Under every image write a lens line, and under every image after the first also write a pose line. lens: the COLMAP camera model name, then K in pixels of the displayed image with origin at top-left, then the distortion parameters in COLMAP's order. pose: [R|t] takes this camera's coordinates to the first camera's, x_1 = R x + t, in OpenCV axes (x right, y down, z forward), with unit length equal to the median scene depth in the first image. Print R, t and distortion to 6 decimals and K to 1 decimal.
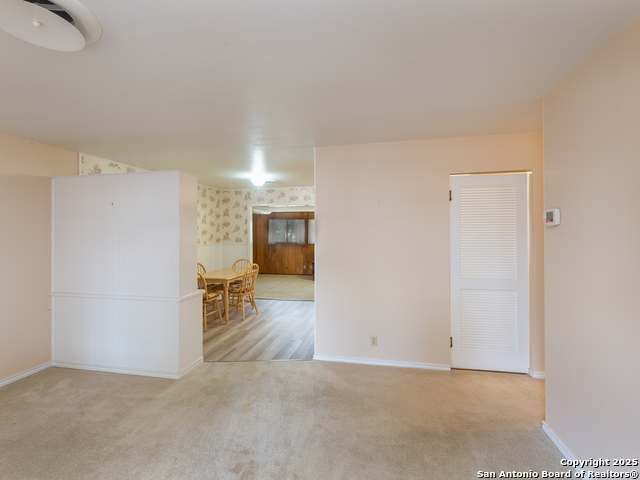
lens RADIAL K [[301.5, 0, 319.9], [0, 301.5, 235.3], [0, 0, 1]] dist [0.001660, -0.001901]
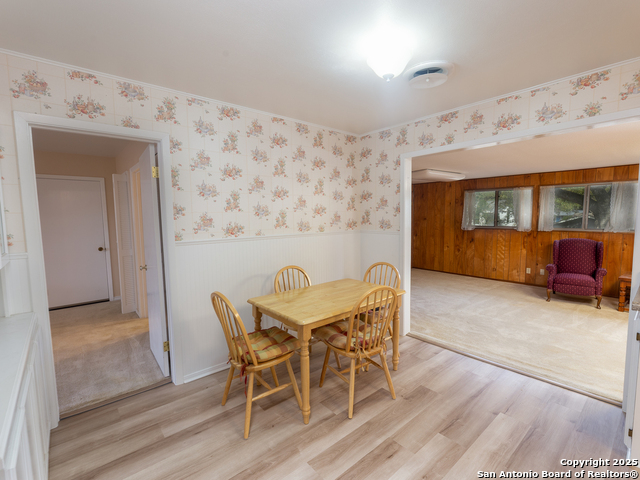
lens RADIAL K [[301.5, 0, 318.0], [0, 301.5, 242.3], [0, 0, 1]] dist [0.001660, -0.001901]
pose [[0.790512, 0.048315, -0.610538, -0.032195], [0.003603, 0.996499, 0.083524, 0.002117], [0.612436, -0.068227, 0.787570, 0.498086]]
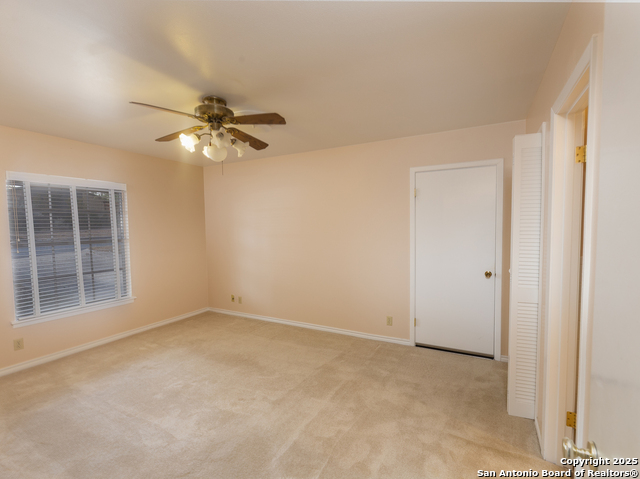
lens RADIAL K [[301.5, 0, 321.3], [0, 301.5, 243.0], [0, 0, 1]] dist [0.001660, -0.001901]
pose [[-0.277414, 0.075391, -0.957788, -0.407362], [0.011893, 0.997109, 0.075041, -0.007083], [0.960677, 0.009426, -0.277509, 0.640469]]
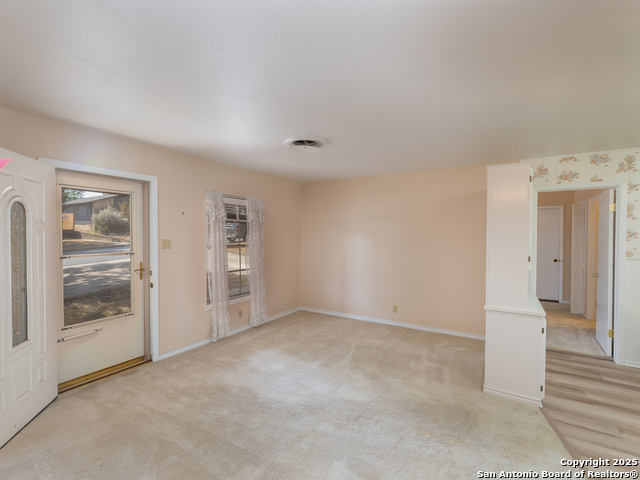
lens RADIAL K [[301.5, 0, 315.1], [0, 301.5, 237.5], [0, 0, 1]] dist [0.001660, -0.001901]
pose [[-0.350222, 0.016959, -0.936513, 0.256846], [-0.012371, 0.999665, 0.022729, -0.006338], [0.936585, 0.019546, -0.349895, 0.370727]]
